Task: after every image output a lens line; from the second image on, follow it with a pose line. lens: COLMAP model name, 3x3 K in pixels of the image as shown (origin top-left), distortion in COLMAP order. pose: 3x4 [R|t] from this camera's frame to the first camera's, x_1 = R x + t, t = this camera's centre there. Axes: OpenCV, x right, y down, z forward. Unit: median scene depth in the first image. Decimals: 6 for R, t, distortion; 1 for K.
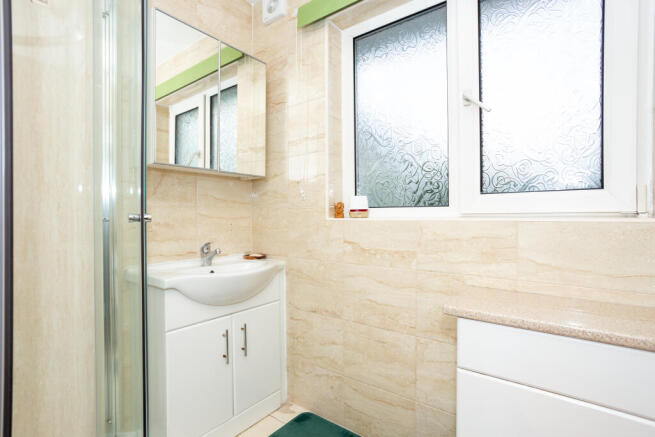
lens RADIAL K [[316.2, 0, 329.5], [0, 316.2, 215.4], [0, 0, 1]] dist [-0.039711, 0.011566]
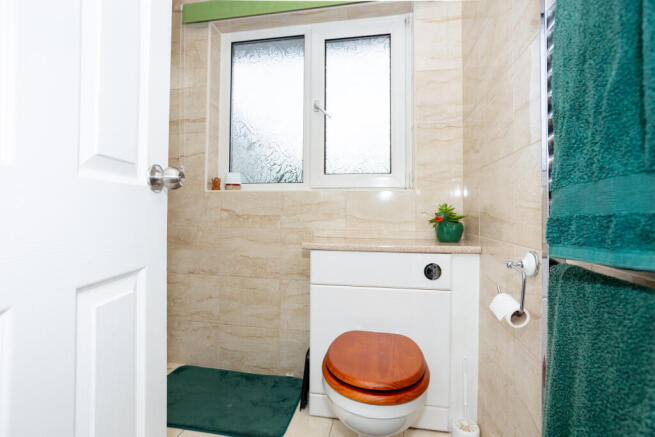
lens RADIAL K [[316.2, 0, 323.0], [0, 316.2, 216.5], [0, 0, 1]] dist [-0.039711, 0.011566]
pose [[0.900316, 0.005242, 0.435205, -0.125996], [-0.007281, 0.999969, 0.003018, 0.102559], [-0.435176, -0.005885, 0.900326, -0.248615]]
